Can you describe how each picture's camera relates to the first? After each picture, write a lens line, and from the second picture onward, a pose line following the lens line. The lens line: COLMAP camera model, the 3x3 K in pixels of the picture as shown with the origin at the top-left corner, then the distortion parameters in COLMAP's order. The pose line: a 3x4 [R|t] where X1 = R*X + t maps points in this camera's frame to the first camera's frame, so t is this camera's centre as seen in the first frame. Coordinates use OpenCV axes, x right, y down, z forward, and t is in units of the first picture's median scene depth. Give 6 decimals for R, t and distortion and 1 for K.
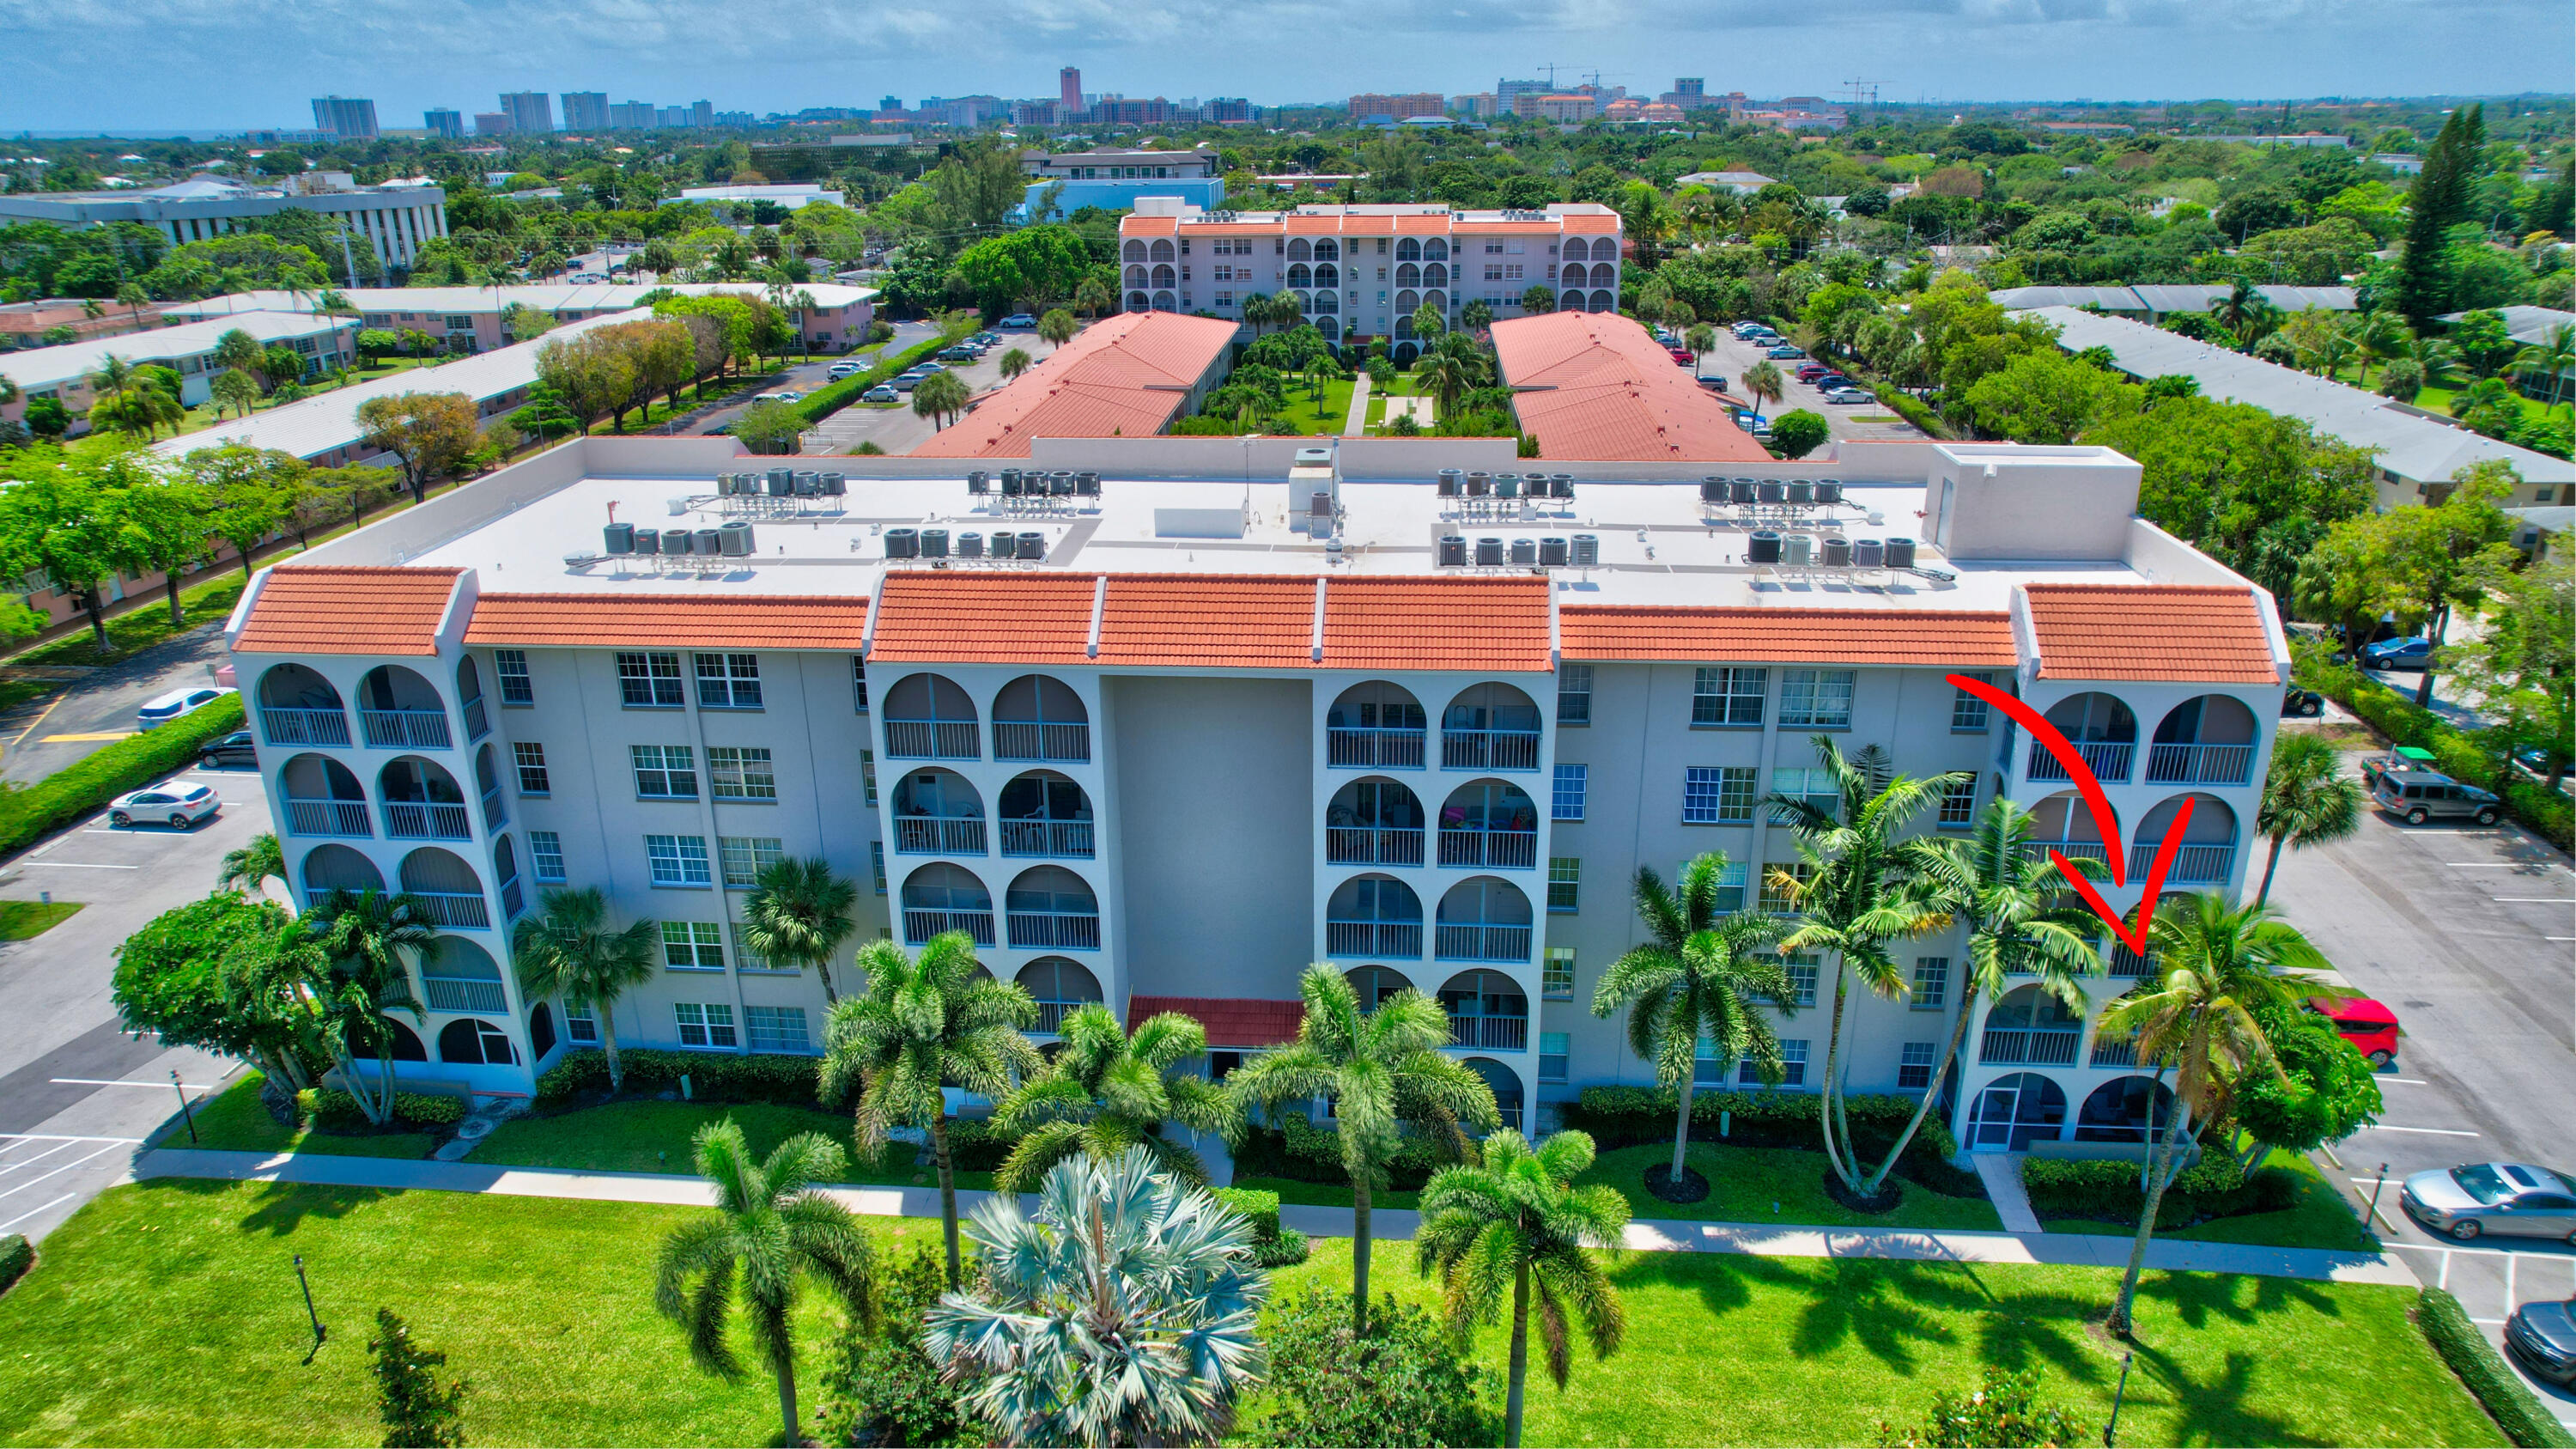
lens RADIAL K [[1625.7, 0, 1288.0], [0, 1625.7, 724.5], [0, 0, 1]] dist [-0.073026, 0.053055]
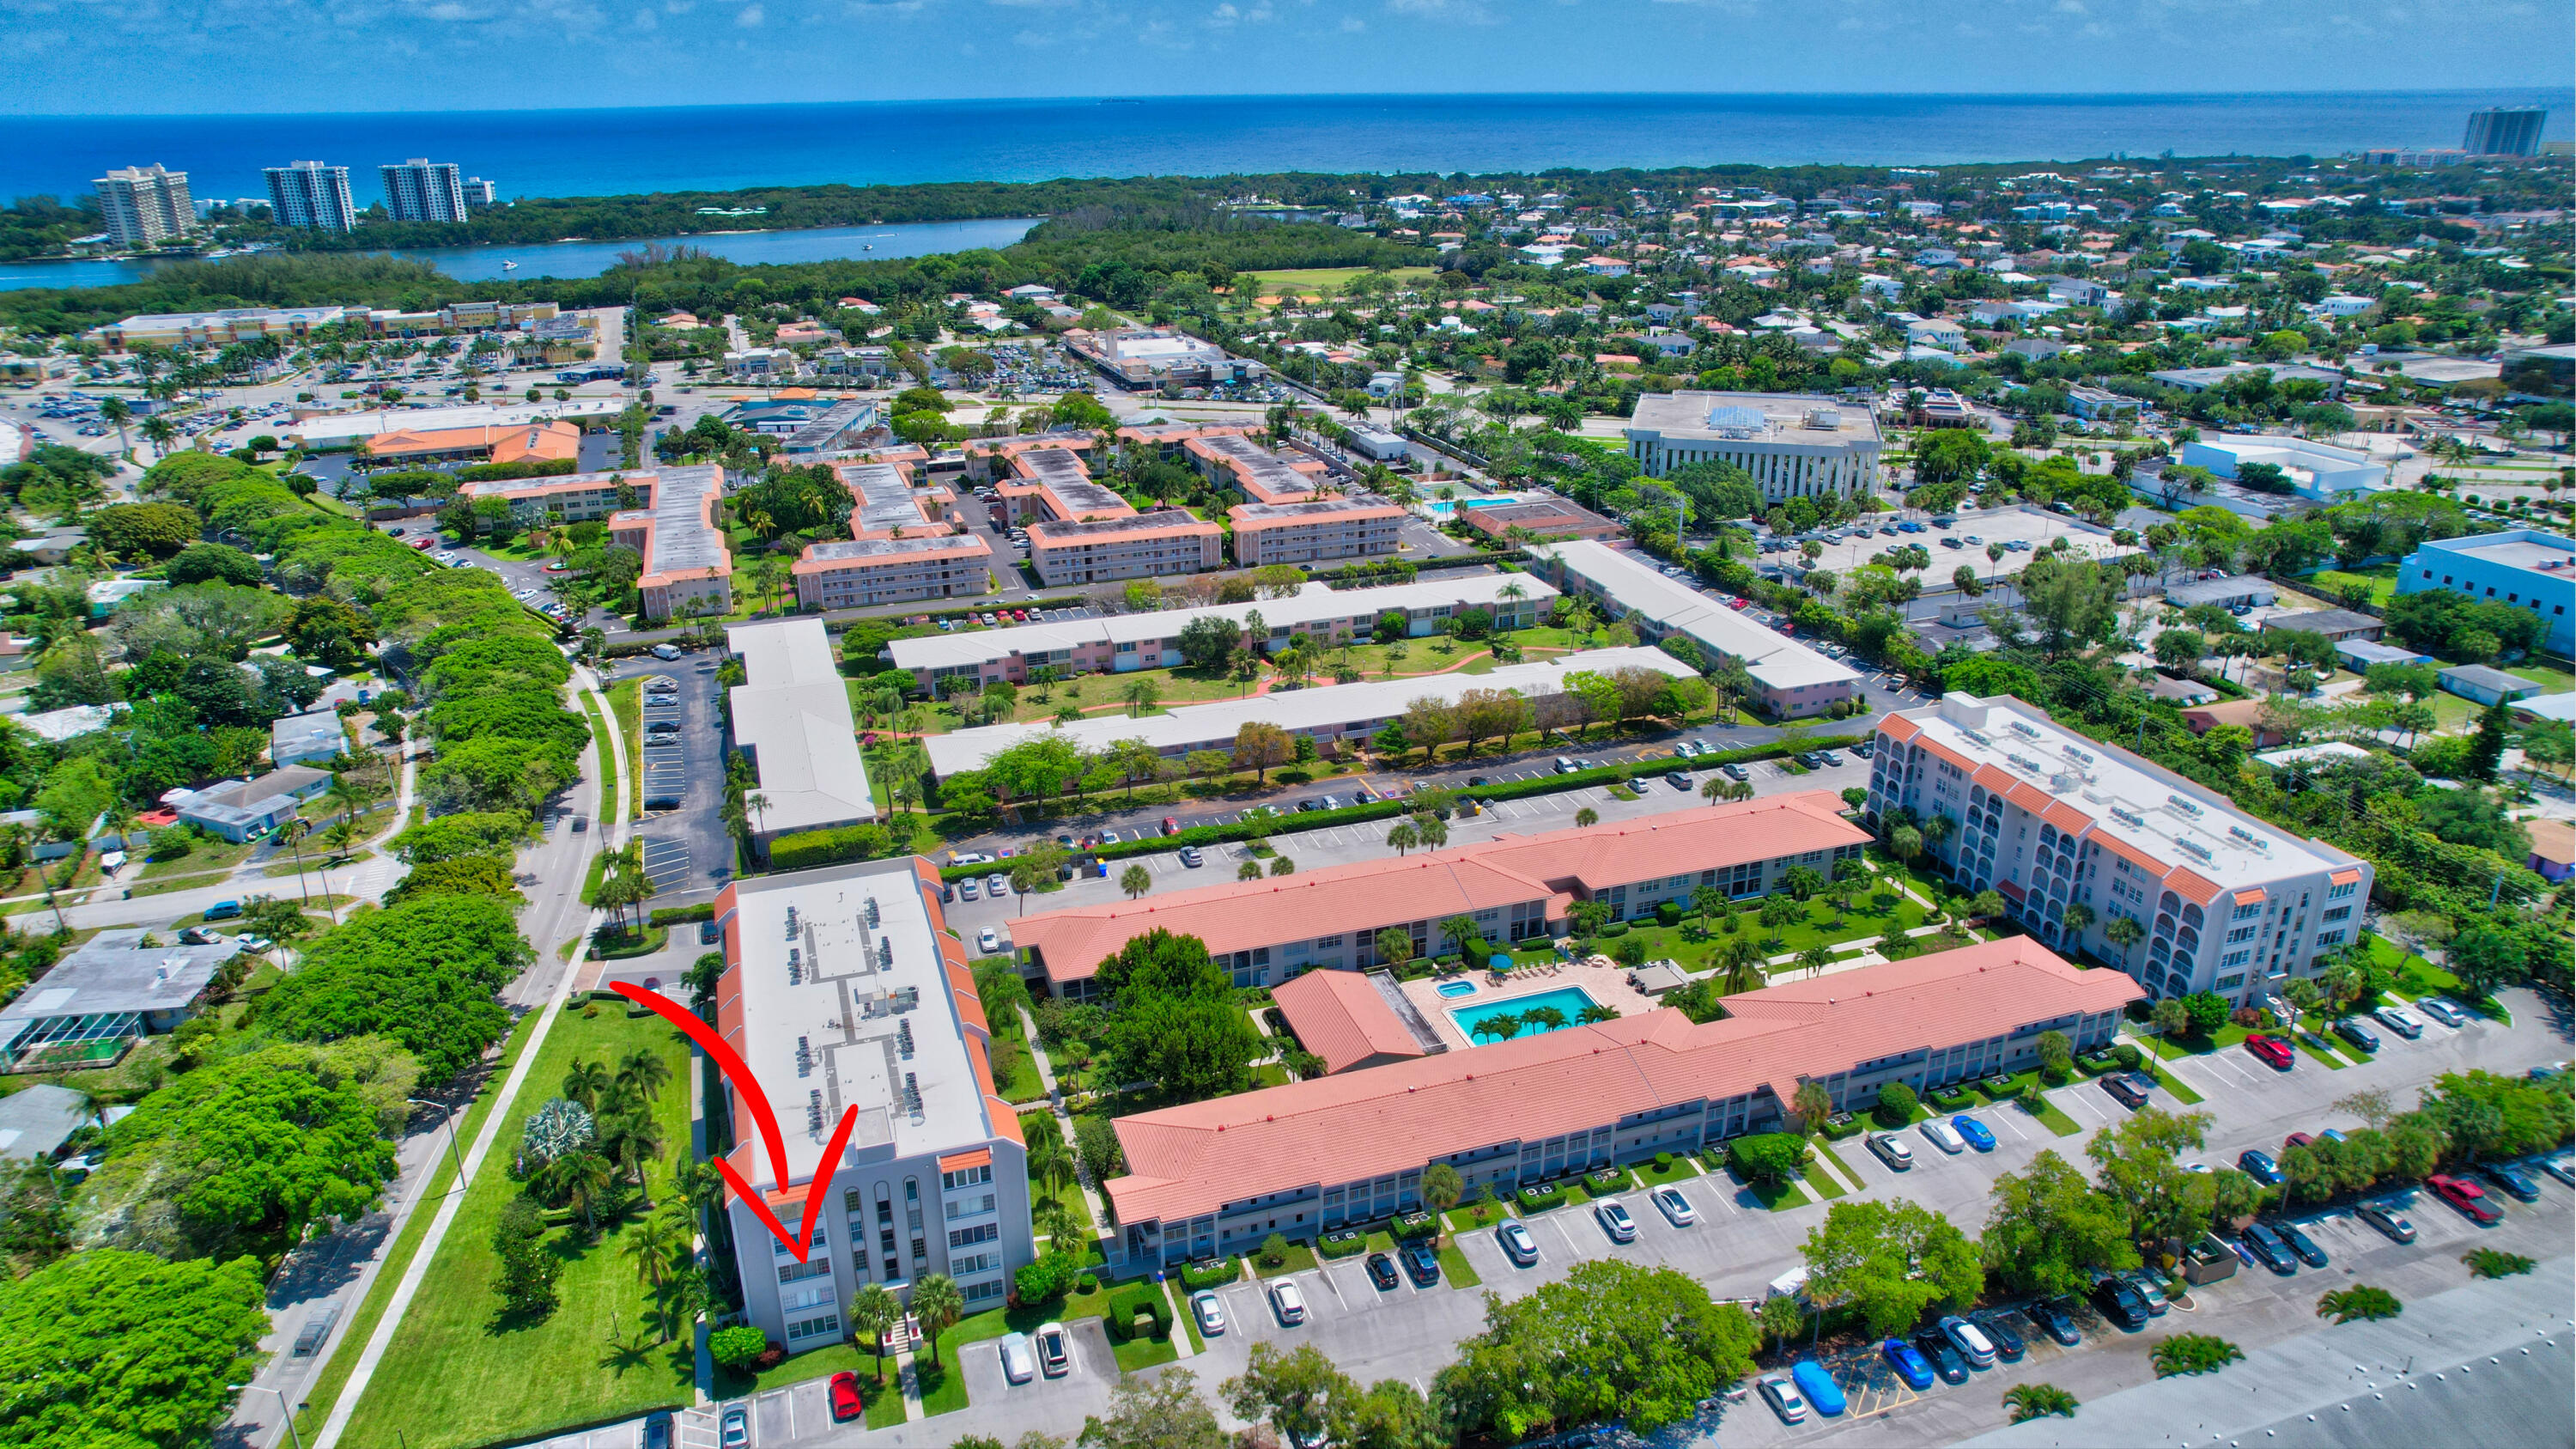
lens RADIAL K [[1635.6, 0, 1288.0], [0, 1635.6, 724.5], [0, 0, 1]] dist [-0.070399, 0.071186]
pose [[0.390352, 0.344927, -0.853611, 2.999683], [-0.317851, 0.920649, 0.226664, -1.740829], [0.864058, 0.182842, 0.469012, 0.213591]]
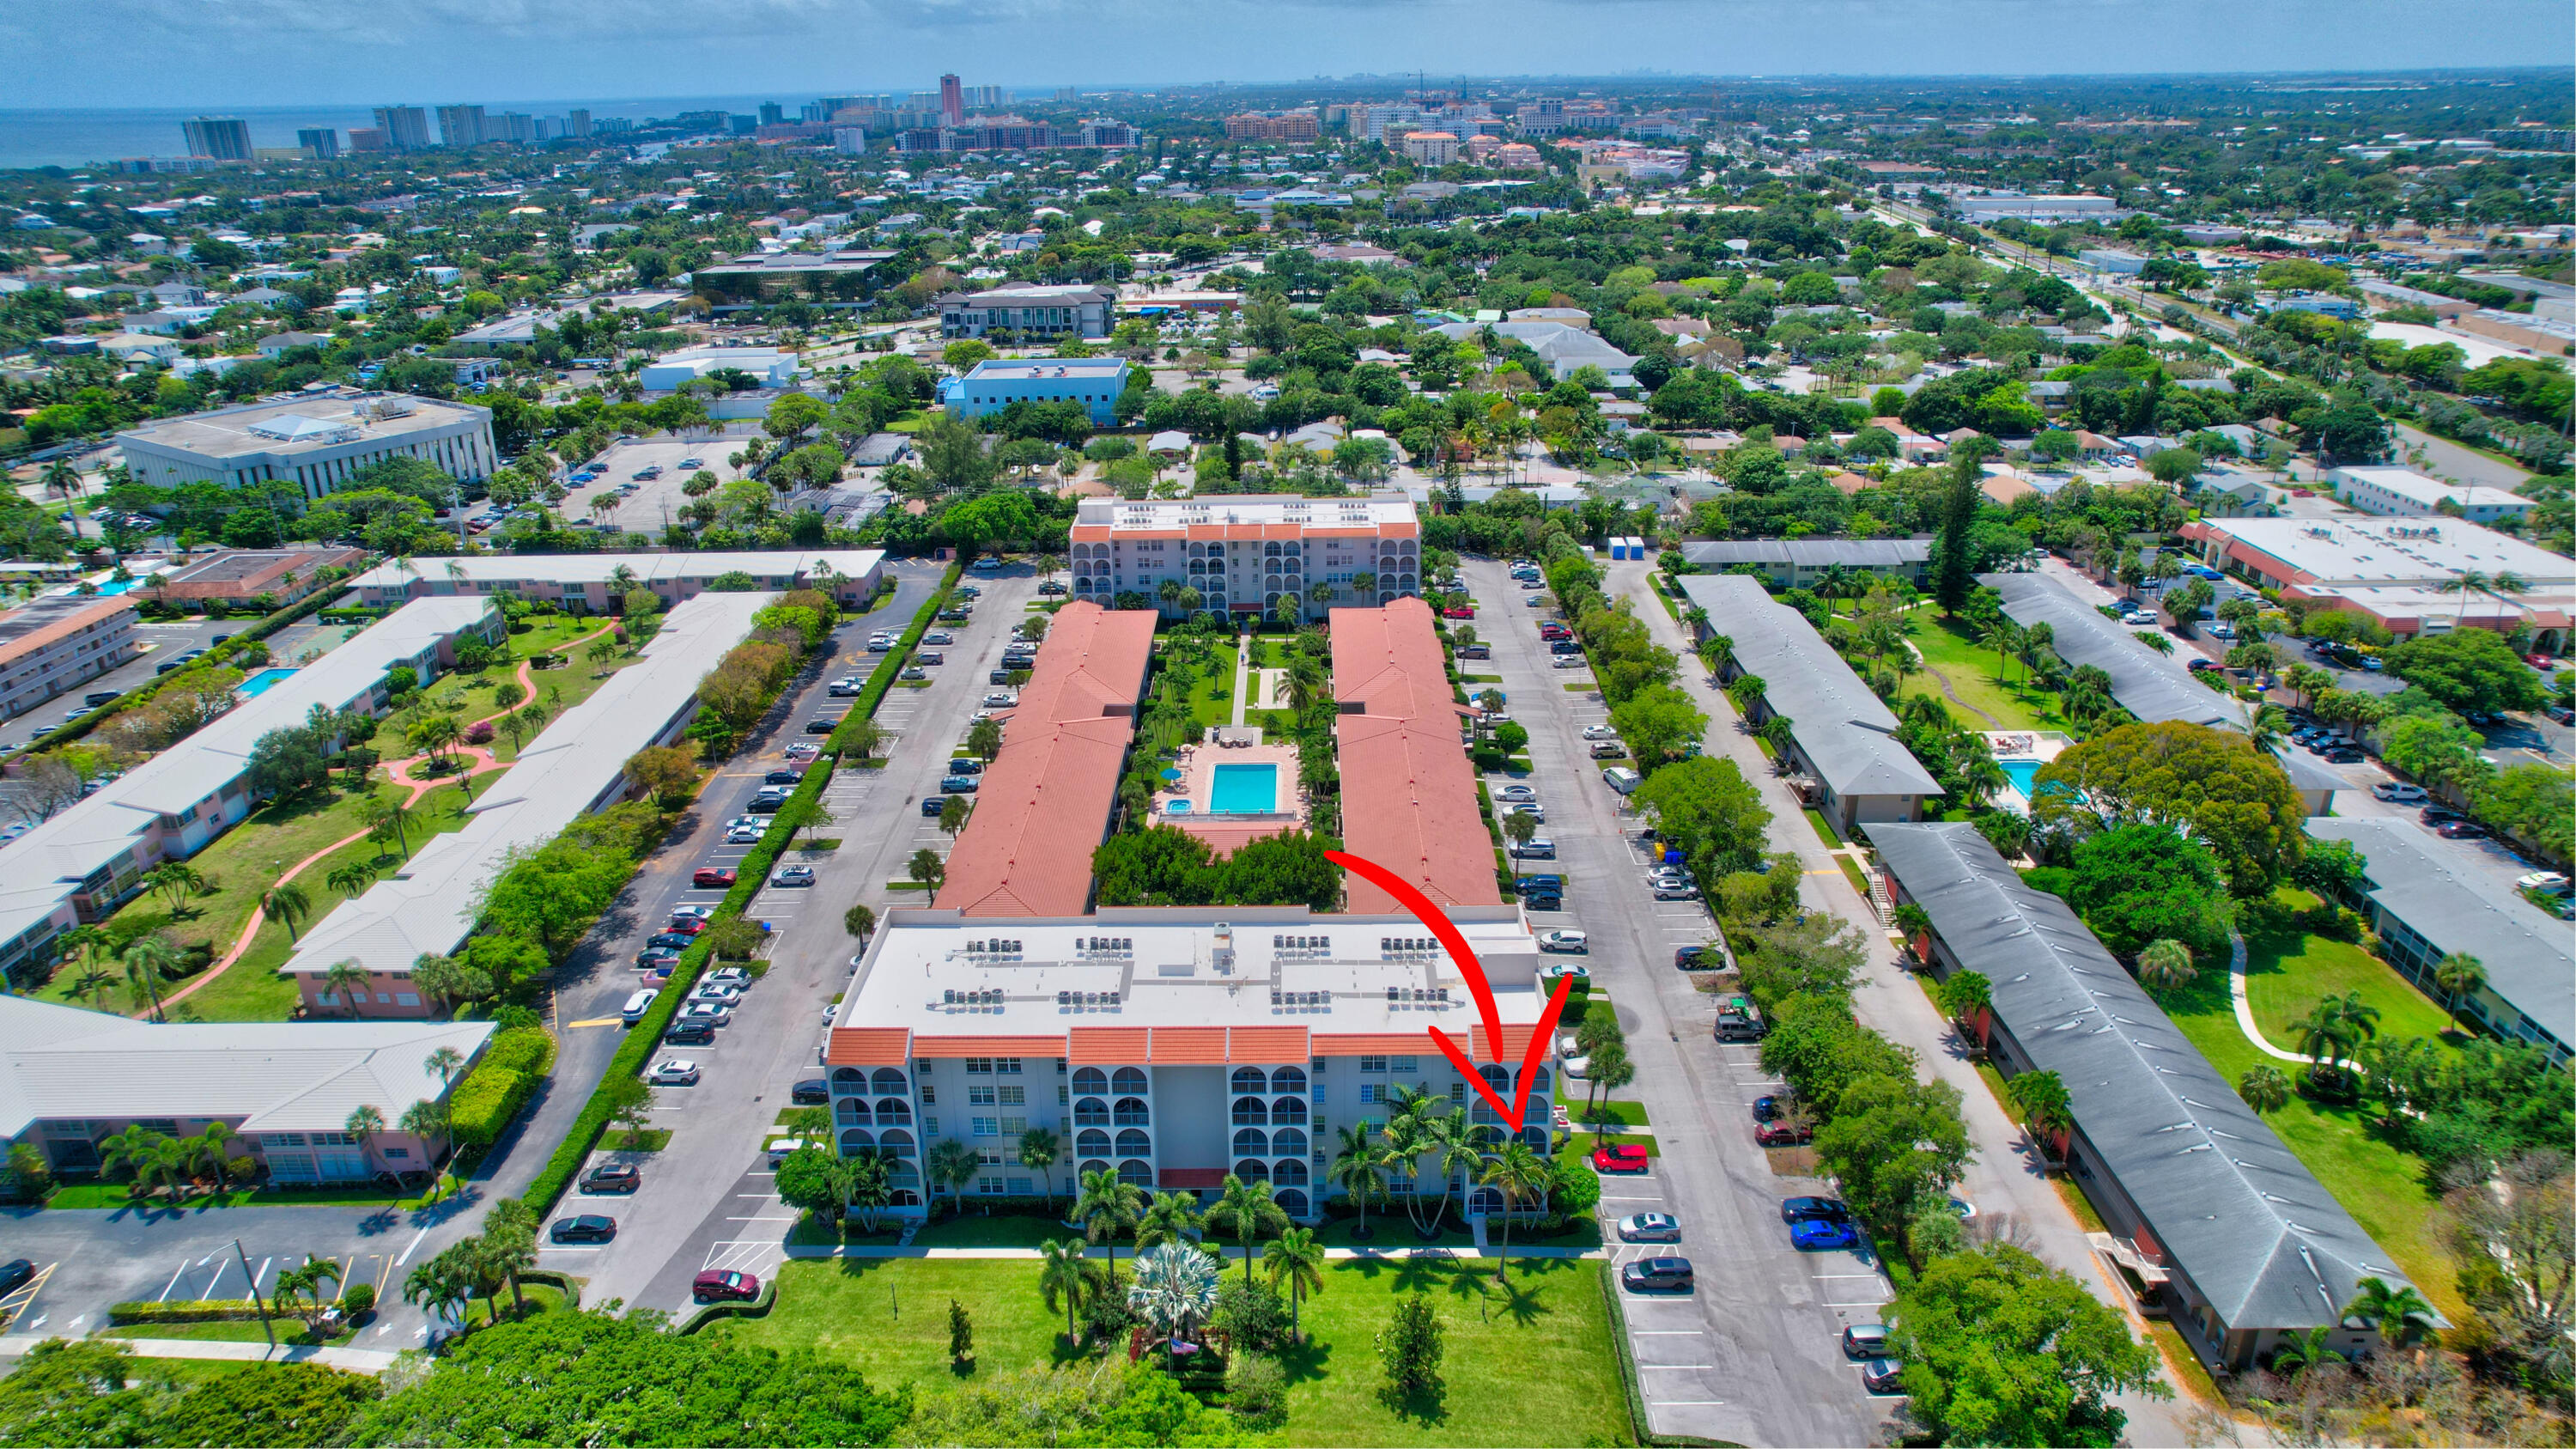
lens RADIAL K [[1635.6, 0, 1288.0], [0, 1635.6, 724.5], [0, 0, 1]] dist [-0.070399, 0.071186]
pose [[0.997488, -0.029195, 0.064532, -0.042035], [0.027856, 0.999380, 0.021549, -0.662878], [-0.065122, -0.019697, 0.997683, -1.795594]]
